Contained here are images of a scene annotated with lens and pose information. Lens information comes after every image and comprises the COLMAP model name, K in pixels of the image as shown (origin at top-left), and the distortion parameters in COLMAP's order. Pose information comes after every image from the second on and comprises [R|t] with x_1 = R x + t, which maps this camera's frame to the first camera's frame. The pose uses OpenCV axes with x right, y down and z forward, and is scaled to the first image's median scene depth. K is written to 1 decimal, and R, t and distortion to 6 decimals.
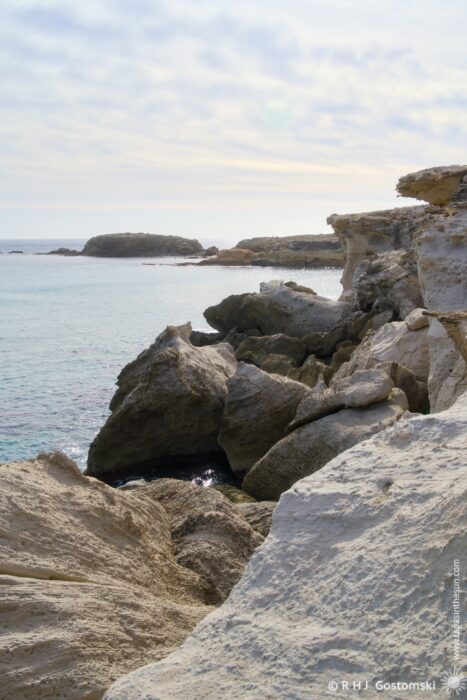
lens RADIAL K [[809.6, 0, 233.5], [0, 809.6, 350.0], [0, 0, 1]] dist [-0.020096, -0.007230]
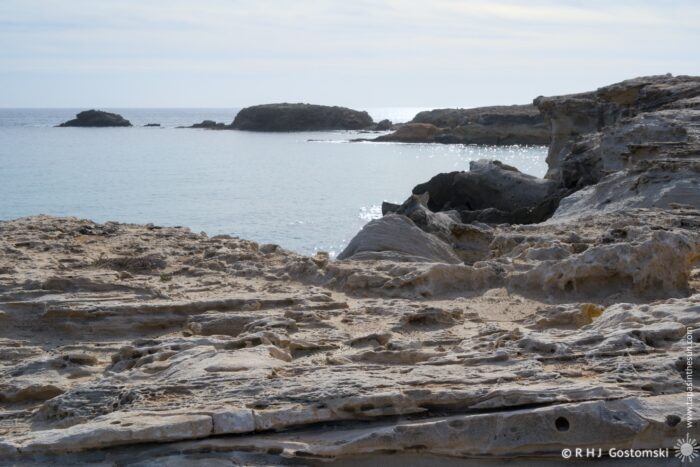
lens RADIAL K [[989.9, 0, 350.0], [0, 989.9, 233.5], [0, 0, 1]] dist [0.004191, 0.014062]
pose [[0.998510, 0.009327, -0.053766, -0.051423], [-0.009935, 0.999890, -0.011042, 0.026329], [0.053657, 0.011560, 0.998492, -0.291216]]
